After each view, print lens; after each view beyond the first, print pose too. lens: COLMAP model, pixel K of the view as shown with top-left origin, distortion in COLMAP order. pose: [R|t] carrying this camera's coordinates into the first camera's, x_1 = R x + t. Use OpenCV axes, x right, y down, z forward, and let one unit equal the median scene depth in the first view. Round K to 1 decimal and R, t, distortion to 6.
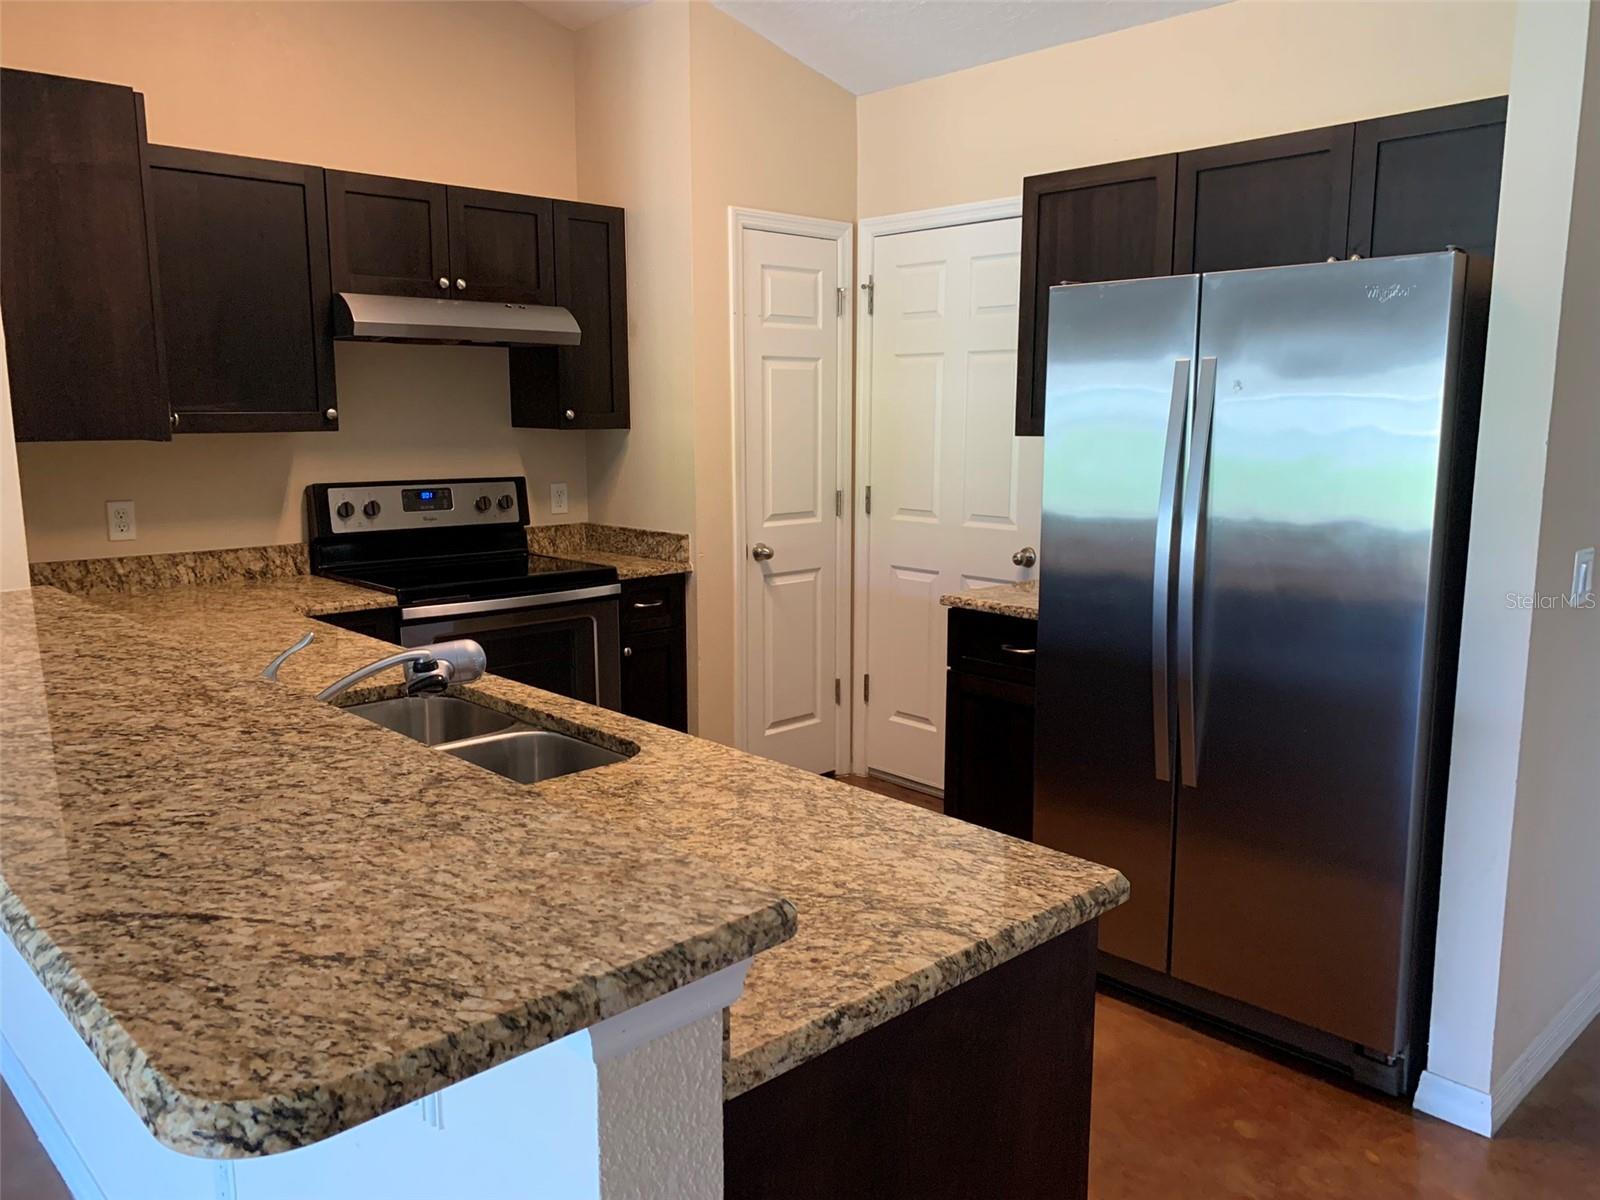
lens RADIAL K [[1233.1, 0, 811.4], [0, 1233.1, 593.8], [0, 0, 1]] dist [0.039476, -0.046731]
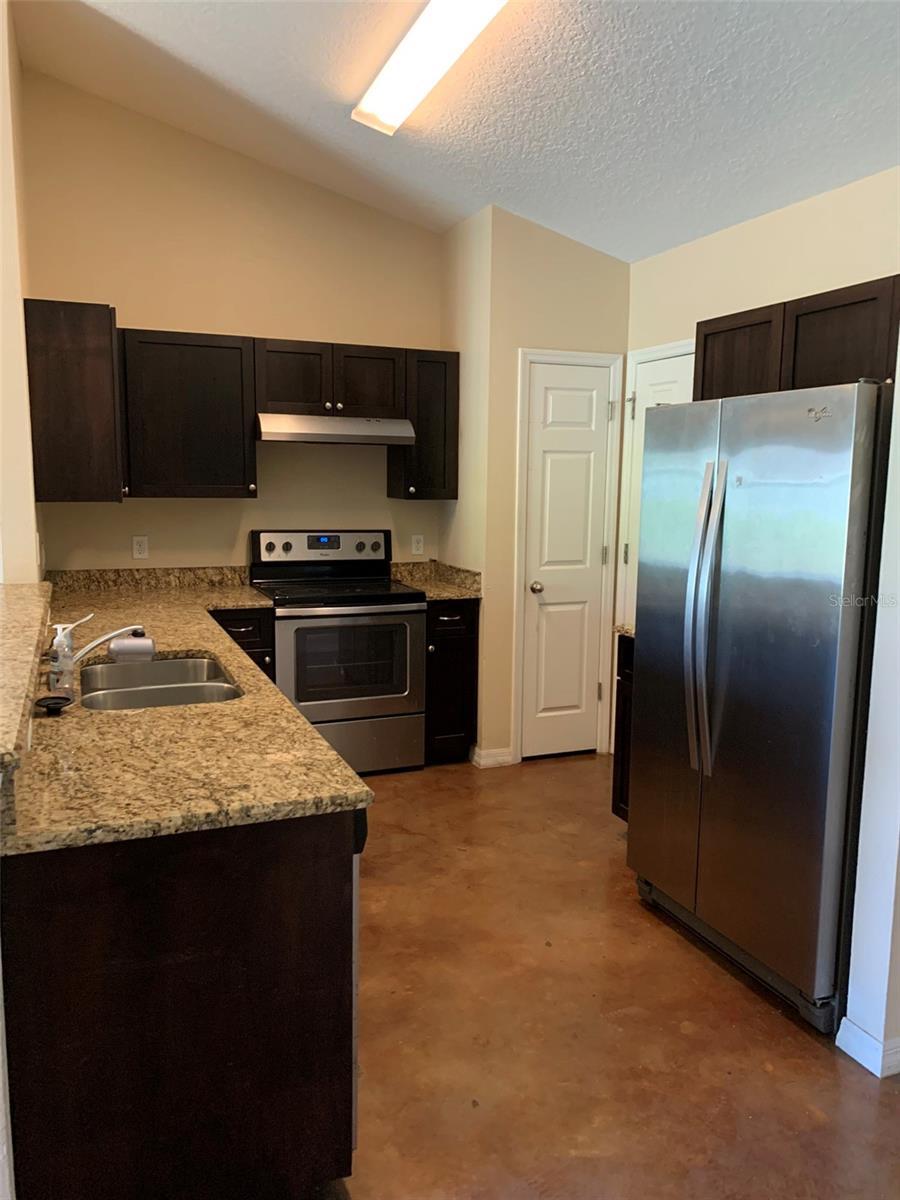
lens RADIAL K [[924.9, 0, 454.2], [0, 924.9, 599.9], [0, 0, 1]] dist [0.039476, -0.046731]
pose [[0.929905, 0.060758, -0.362746, 0.309438], [-0.066831, 0.997755, -0.004203, -0.010178], [0.361677, 0.028151, 0.931878, -0.037105]]
